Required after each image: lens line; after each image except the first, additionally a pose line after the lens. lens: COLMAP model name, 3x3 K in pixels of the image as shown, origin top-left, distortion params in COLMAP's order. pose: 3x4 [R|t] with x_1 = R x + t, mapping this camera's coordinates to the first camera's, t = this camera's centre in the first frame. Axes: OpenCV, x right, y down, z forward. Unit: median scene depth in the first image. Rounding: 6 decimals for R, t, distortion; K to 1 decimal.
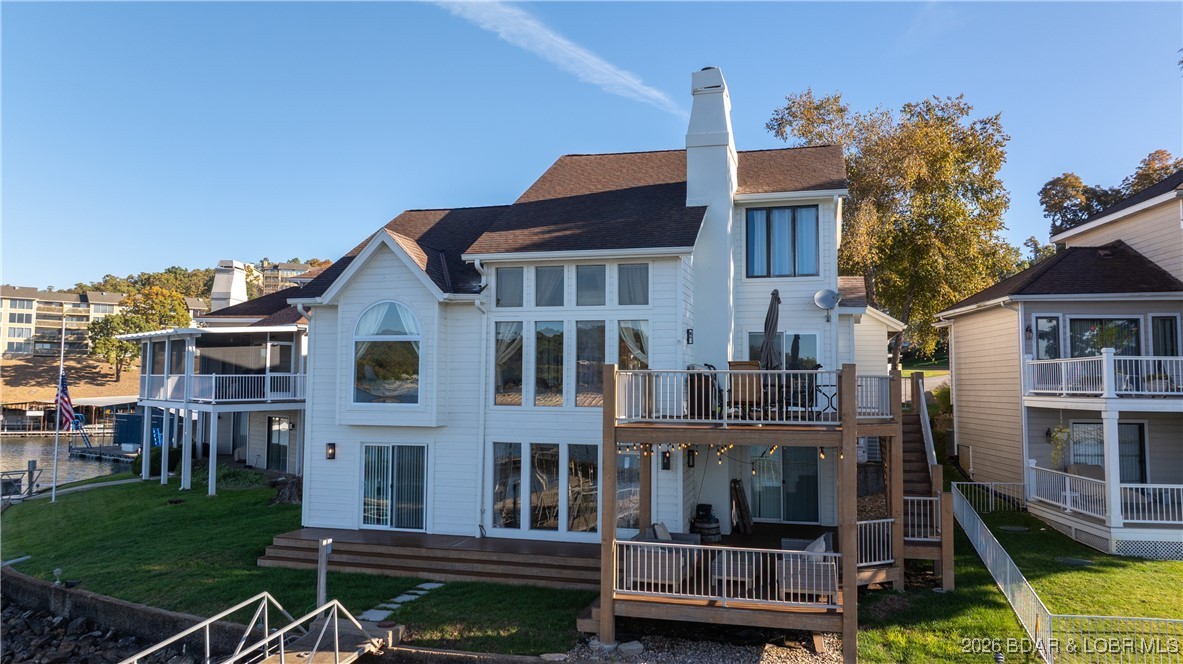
lens RADIAL K [[836.8, 0, 595.8], [0, 836.8, 328.6], [0, 0, 1]] dist [-0.030866, 0.039036]
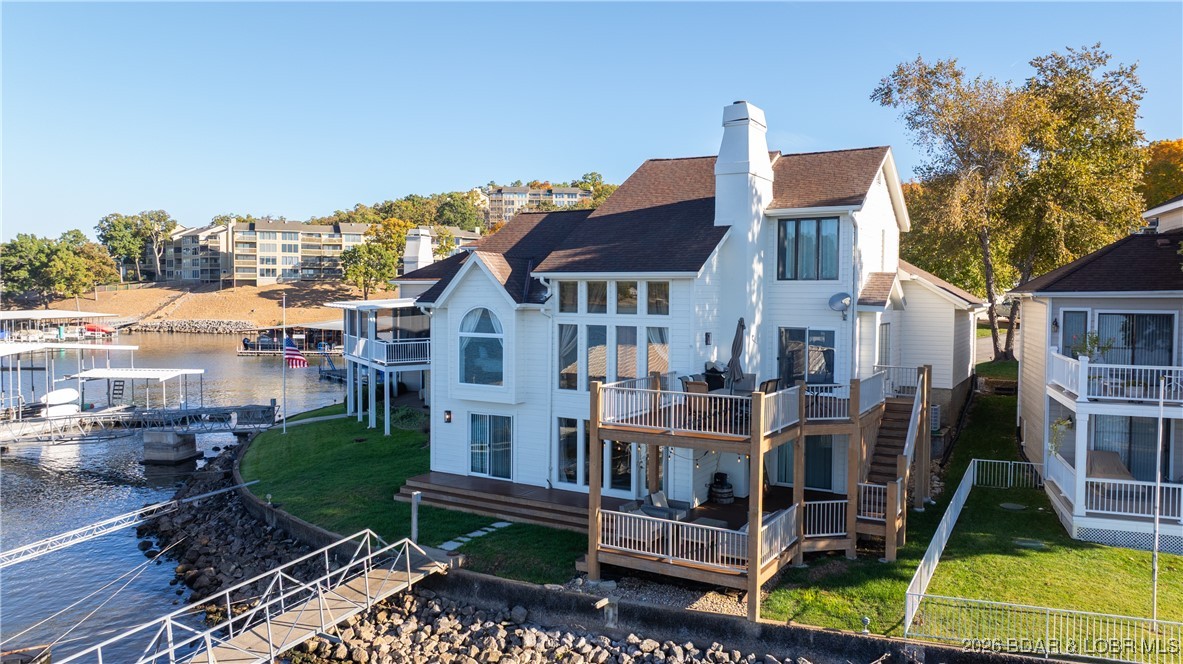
lens RADIAL K [[833.3, 0, 591.5], [0, 833.3, 332.0], [0, 0, 1]] dist [-0.009789, -0.001342]
pose [[0.963966, 0.010495, -0.265819, 0.260552], [0.019547, 0.993726, 0.110119, -0.131830], [0.265307, -0.111347, 0.957713, -0.202316]]
